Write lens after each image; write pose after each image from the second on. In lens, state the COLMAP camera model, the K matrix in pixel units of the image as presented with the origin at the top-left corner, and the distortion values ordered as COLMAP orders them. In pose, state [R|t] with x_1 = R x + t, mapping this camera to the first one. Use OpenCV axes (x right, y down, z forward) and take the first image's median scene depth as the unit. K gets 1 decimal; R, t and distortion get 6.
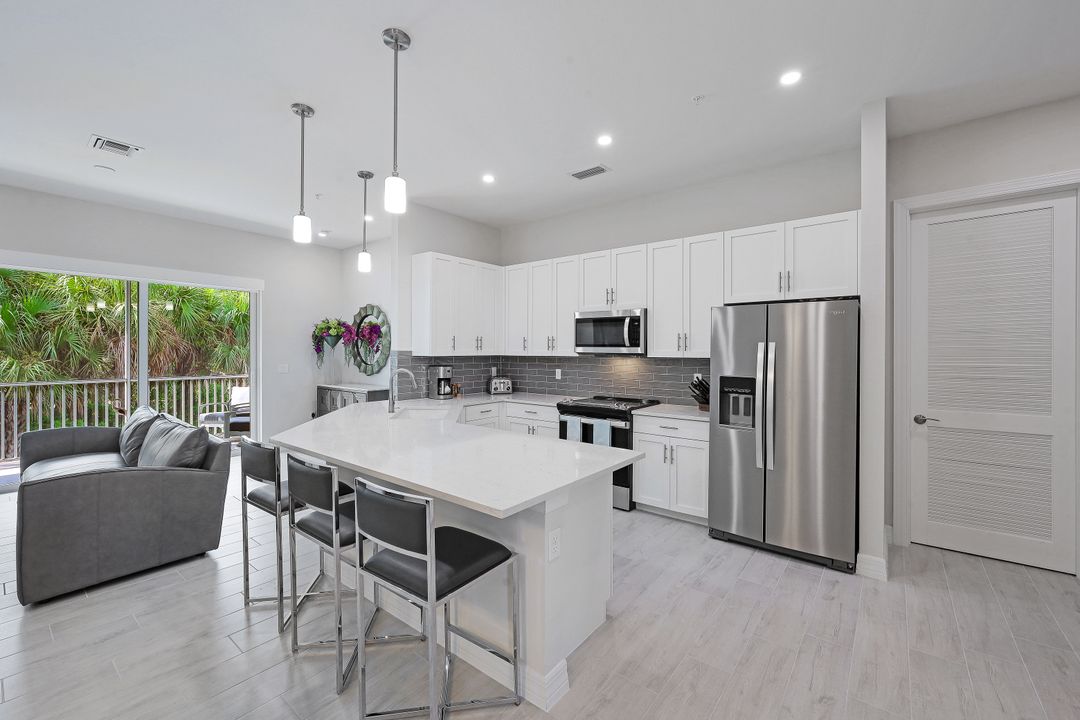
lens RADIAL K [[448.2, 0, 539.3], [0, 448.2, 355.1], [0, 0, 1]] dist [-0.004449, 0.000796]
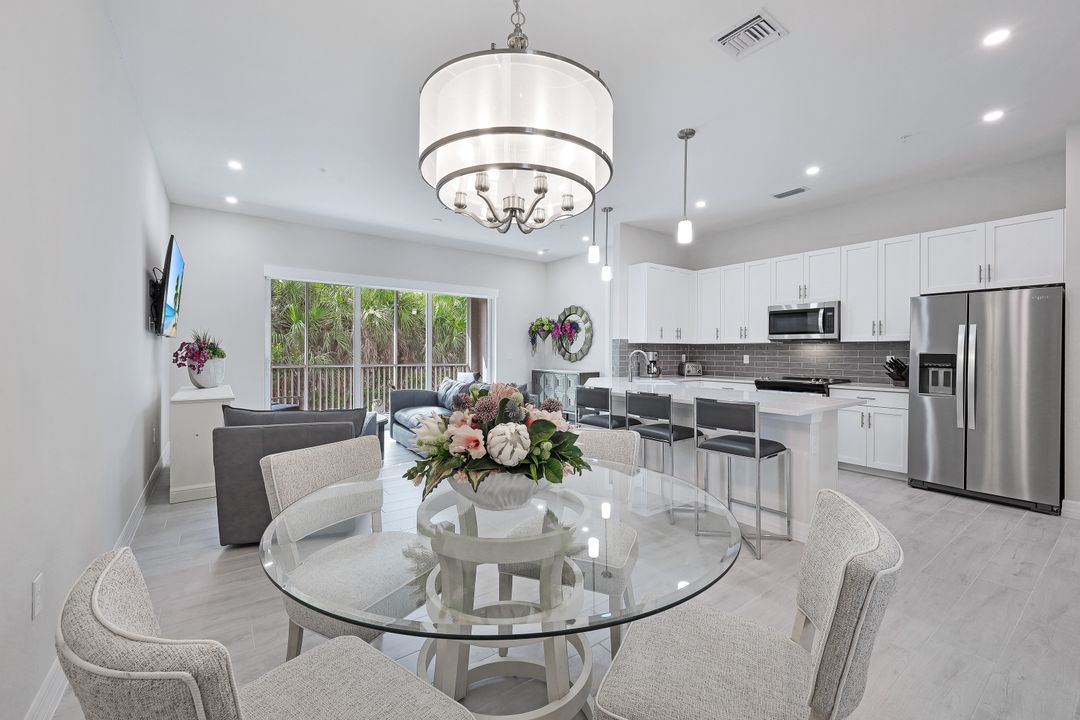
lens RADIAL K [[448.2, 0, 529.1], [0, 448.2, 355.1], [0, 0, 1]] dist [-0.004449, 0.000796]
pose [[0.960888, 0.002538, -0.276924, -0.193373], [-0.003786, 0.999985, -0.003973, 0.040968], [0.276910, 0.004866, 0.960884, -0.318453]]
